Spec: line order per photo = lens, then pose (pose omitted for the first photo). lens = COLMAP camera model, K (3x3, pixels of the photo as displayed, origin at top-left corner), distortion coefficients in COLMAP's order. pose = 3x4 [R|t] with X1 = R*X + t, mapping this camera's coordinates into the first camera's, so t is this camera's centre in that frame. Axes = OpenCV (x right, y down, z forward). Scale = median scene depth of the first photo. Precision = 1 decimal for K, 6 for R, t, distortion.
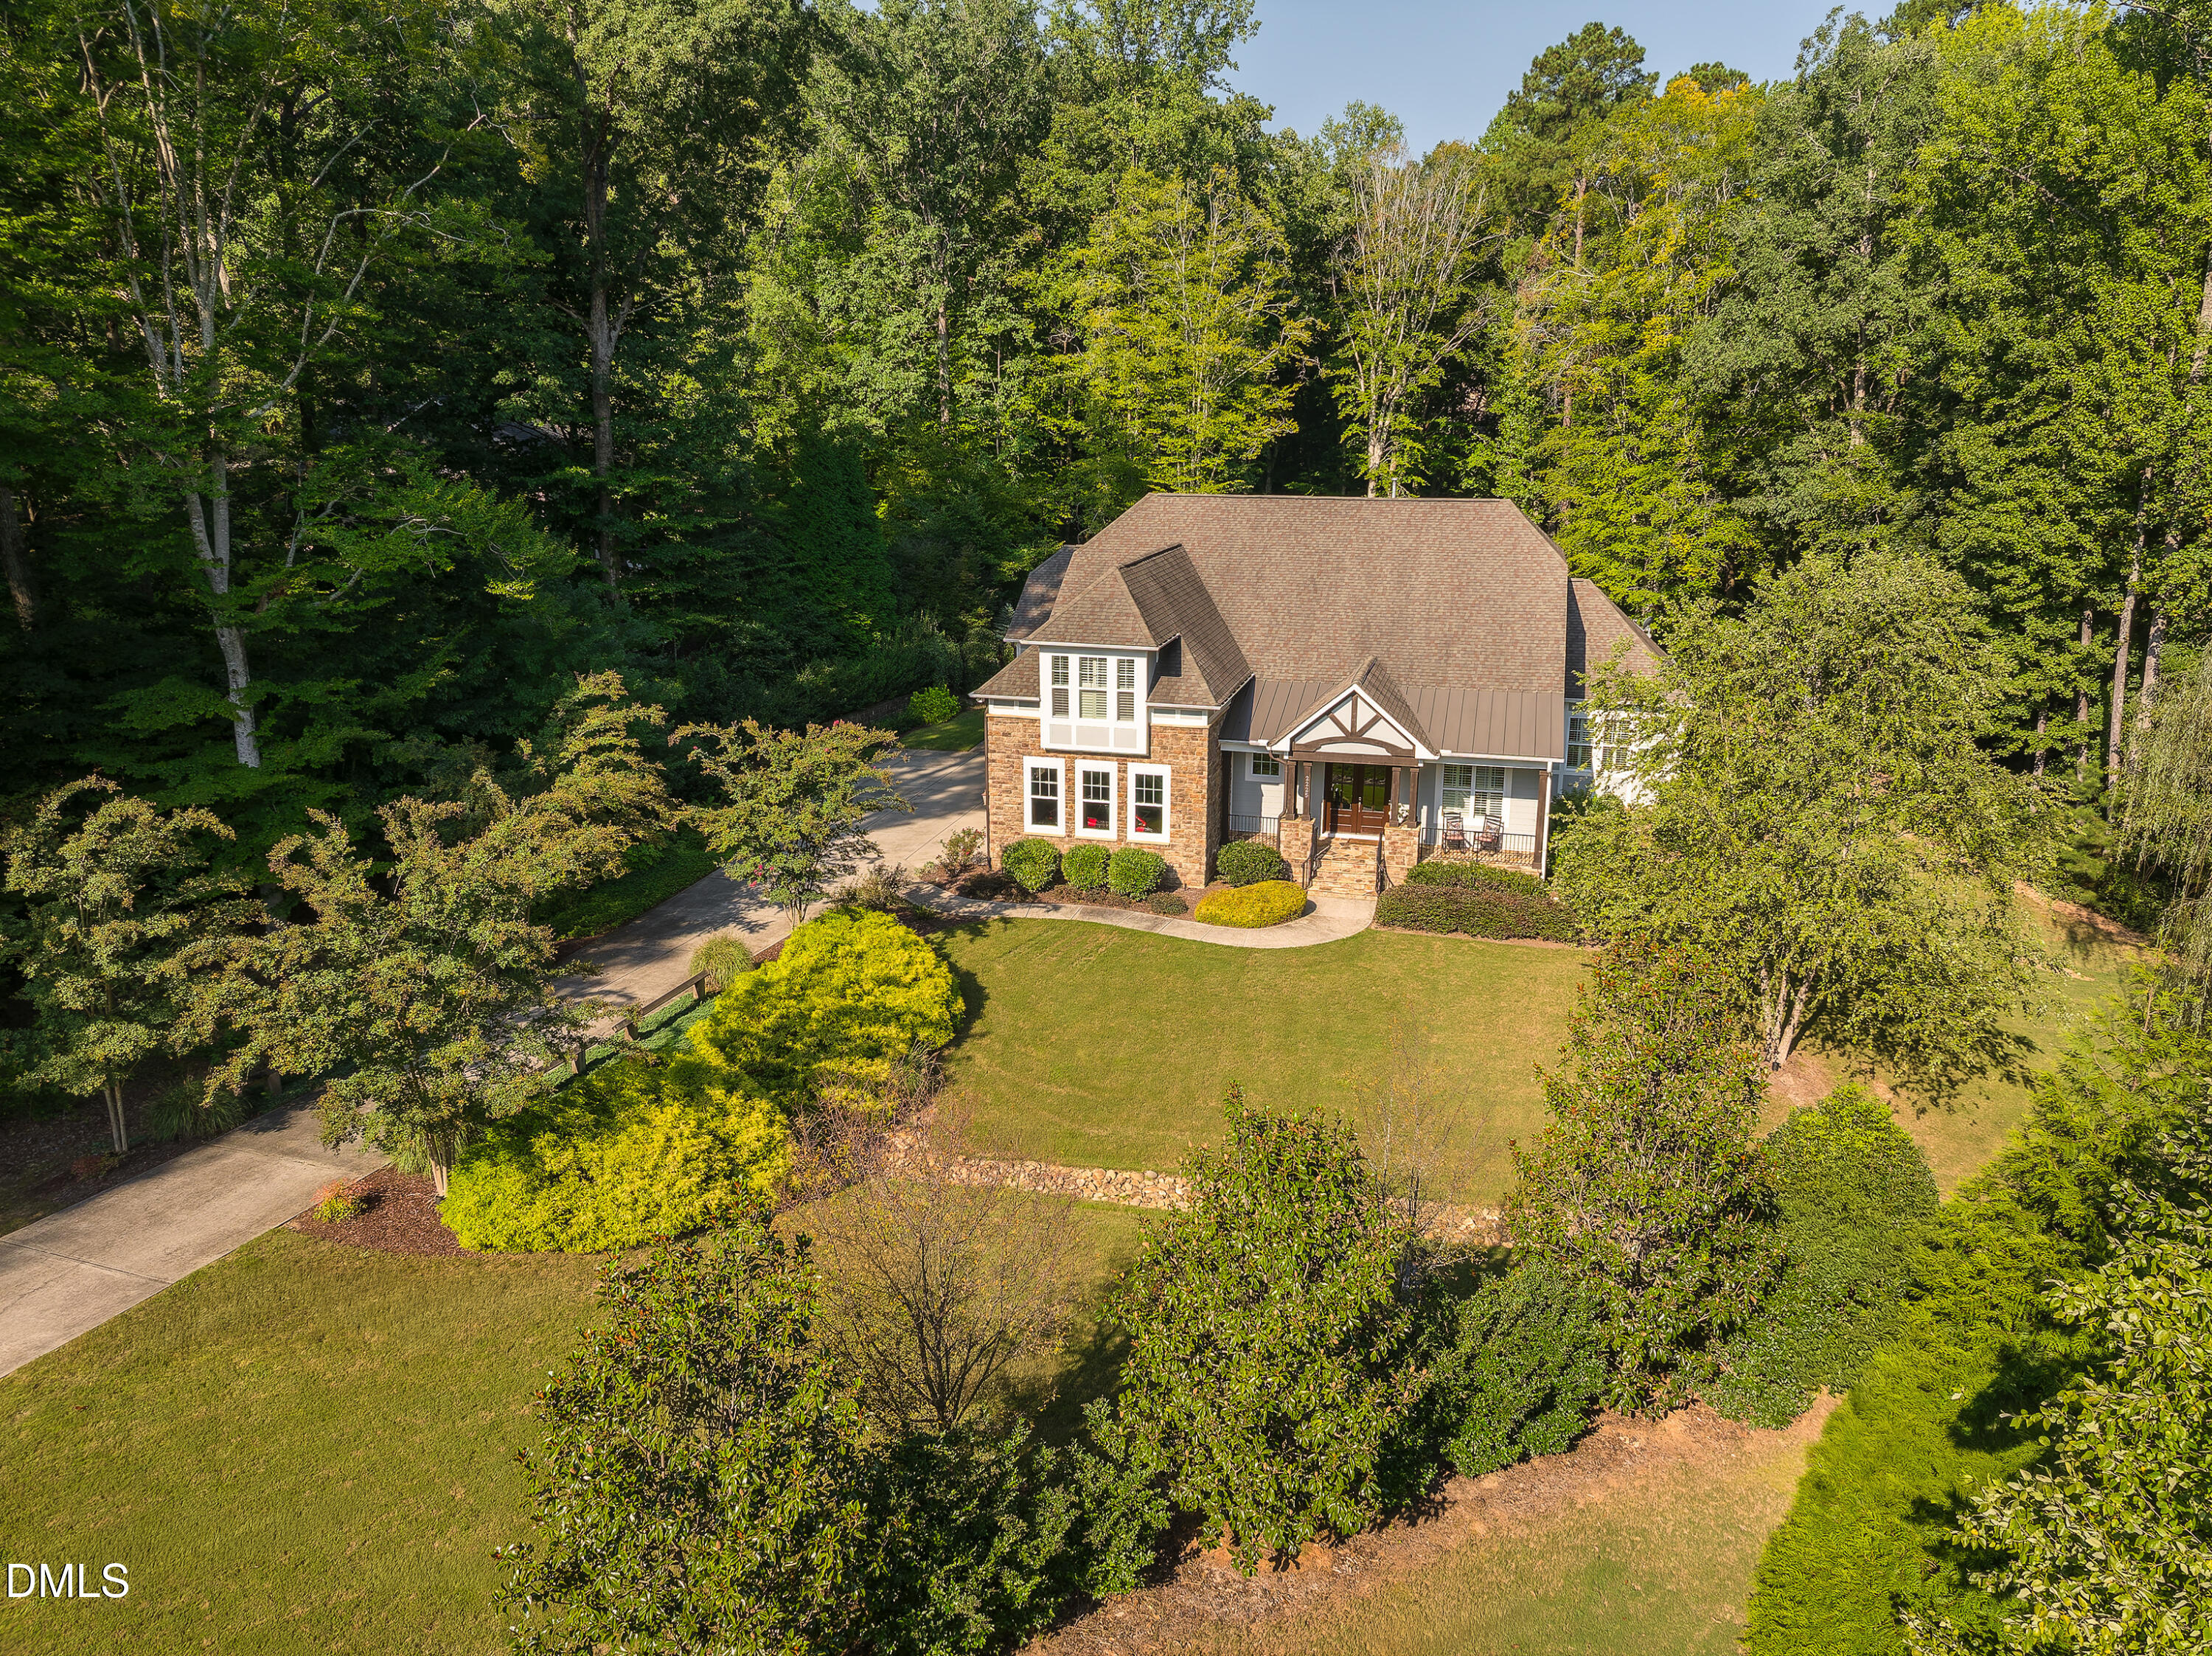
lens RADIAL K [[1534.2, 0, 1106.0], [0, 1534.2, 828.0], [0, 0, 1]] dist [0.002048, 0.000212]
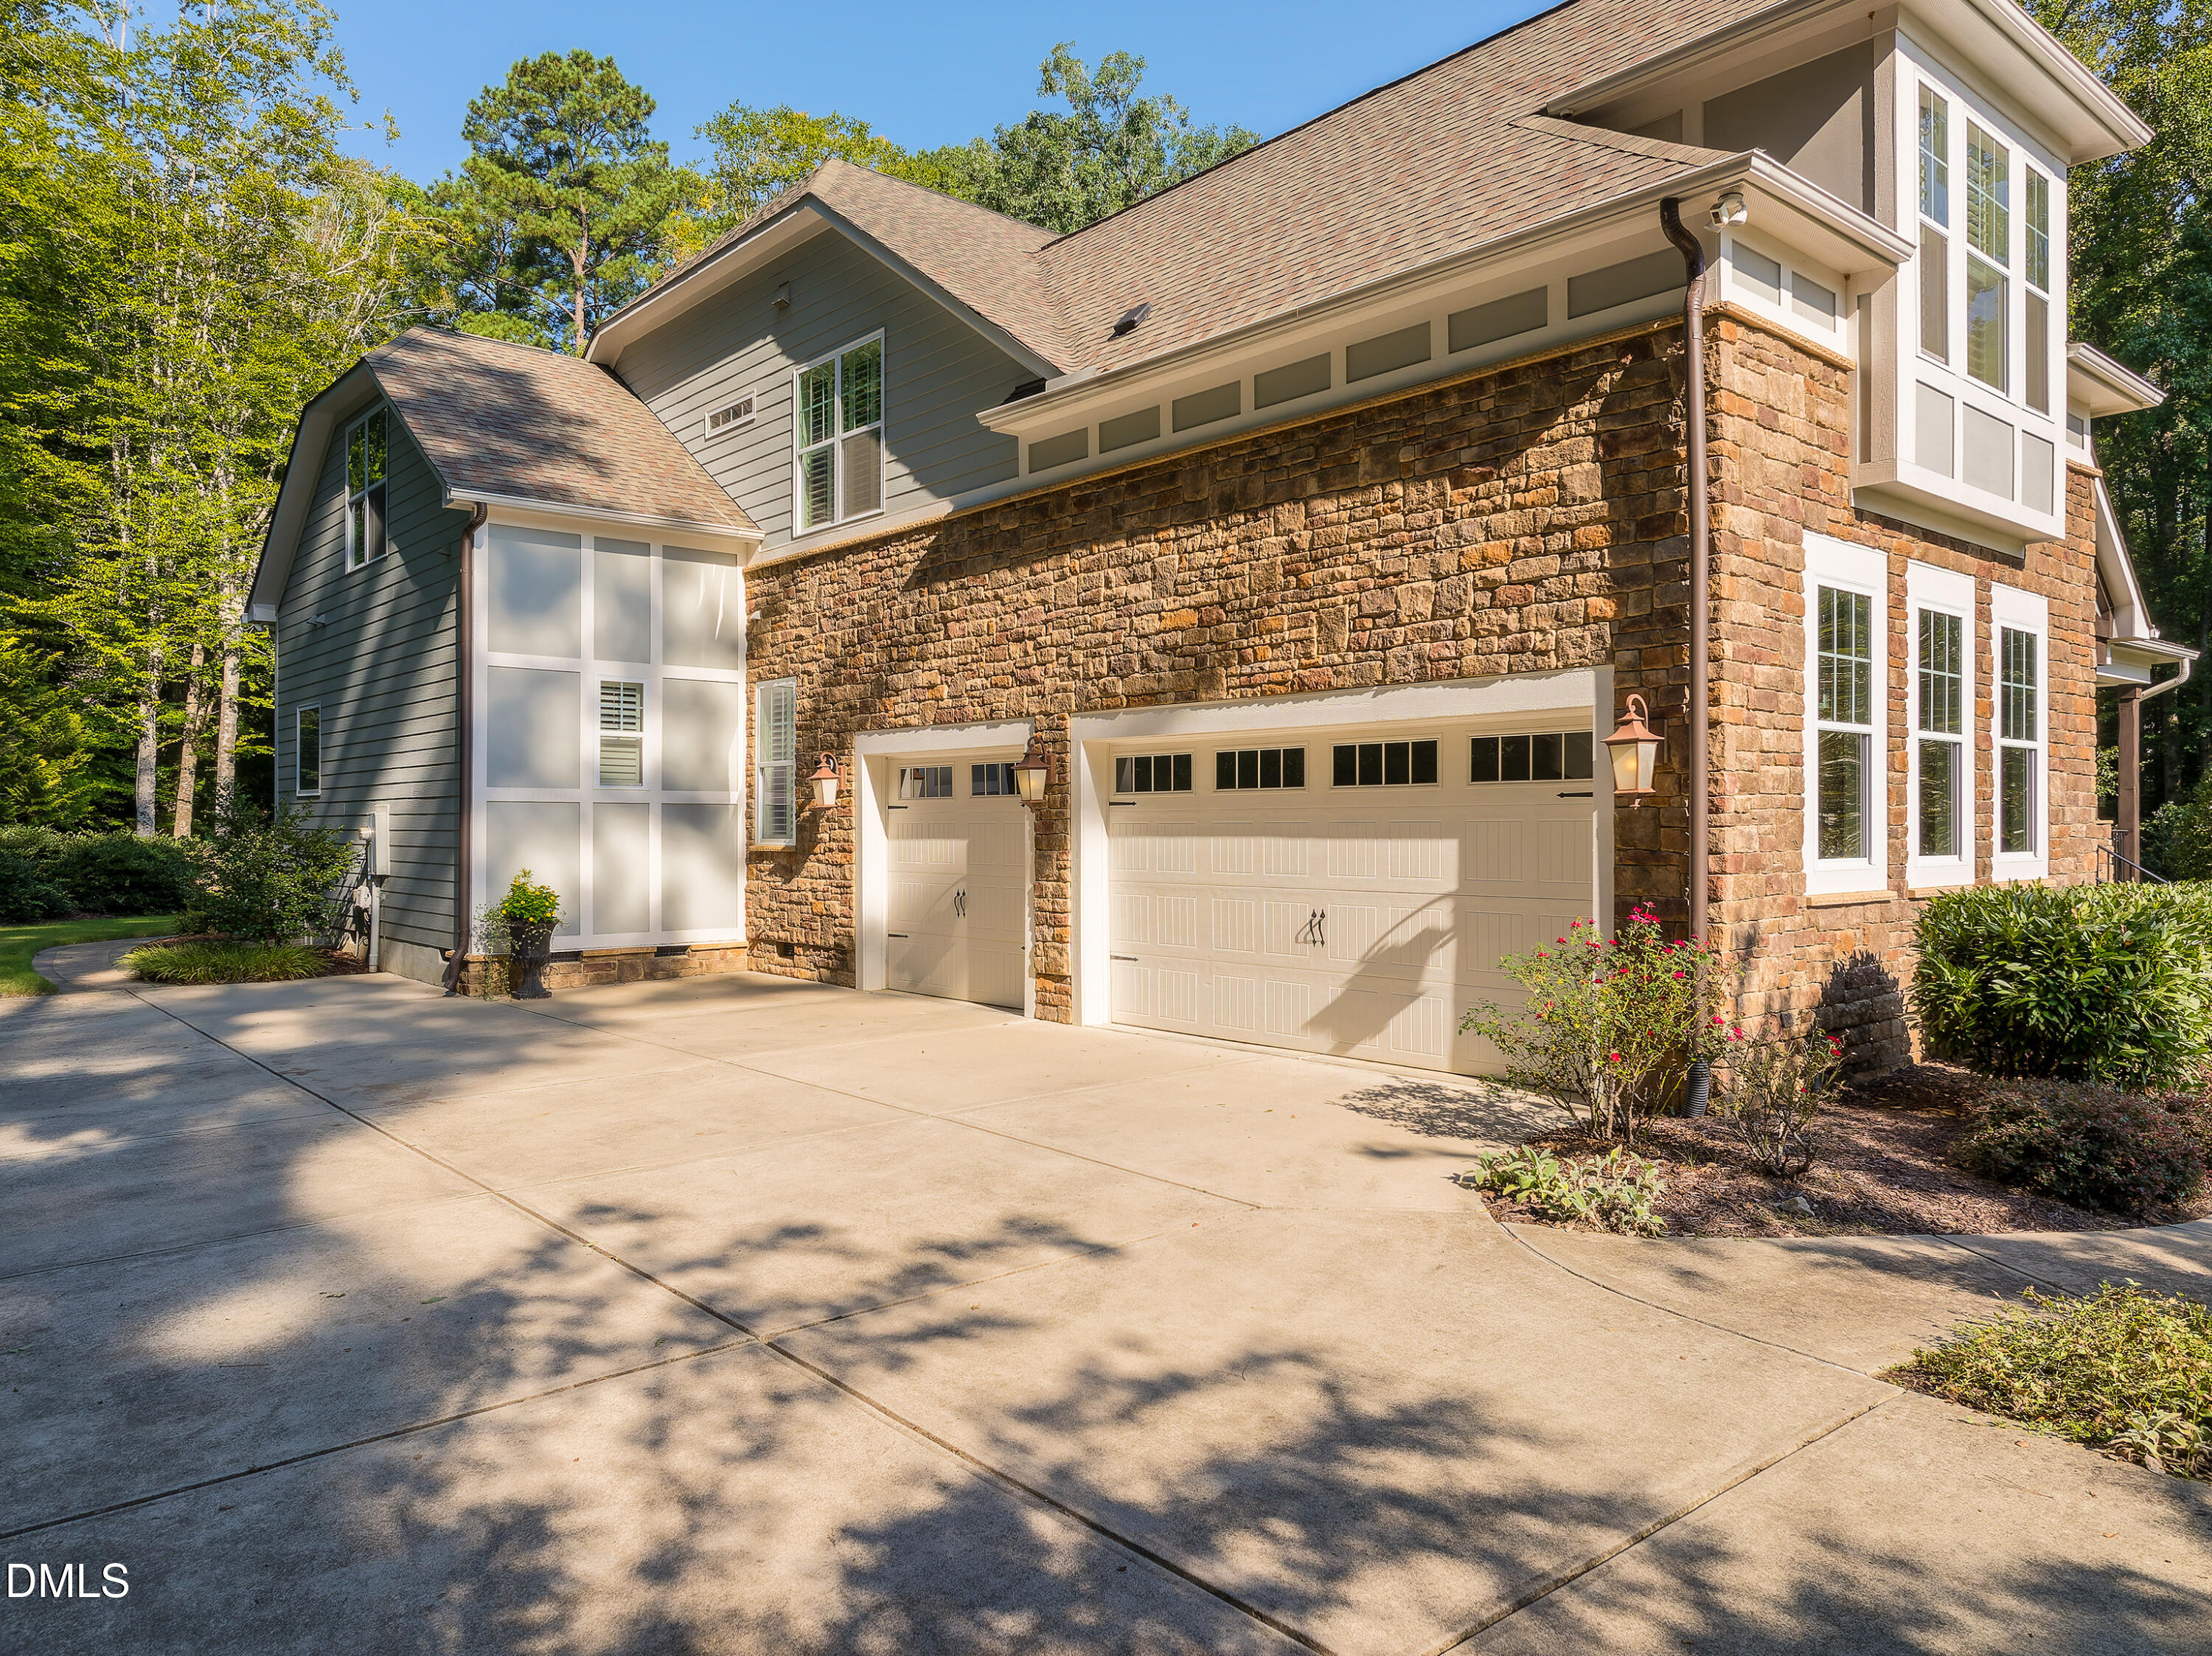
lens RADIAL K [[1534.2, 0, 1106.0], [0, 1534.2, 828.0], [0, 0, 1]] dist [0.002048, 0.000212]
pose [[0.565385, -0.006939, 0.824798, -0.285047], [0.207006, 0.969154, -0.133746, 0.002222], [-0.798428, 0.246356, 0.549382, 0.970413]]
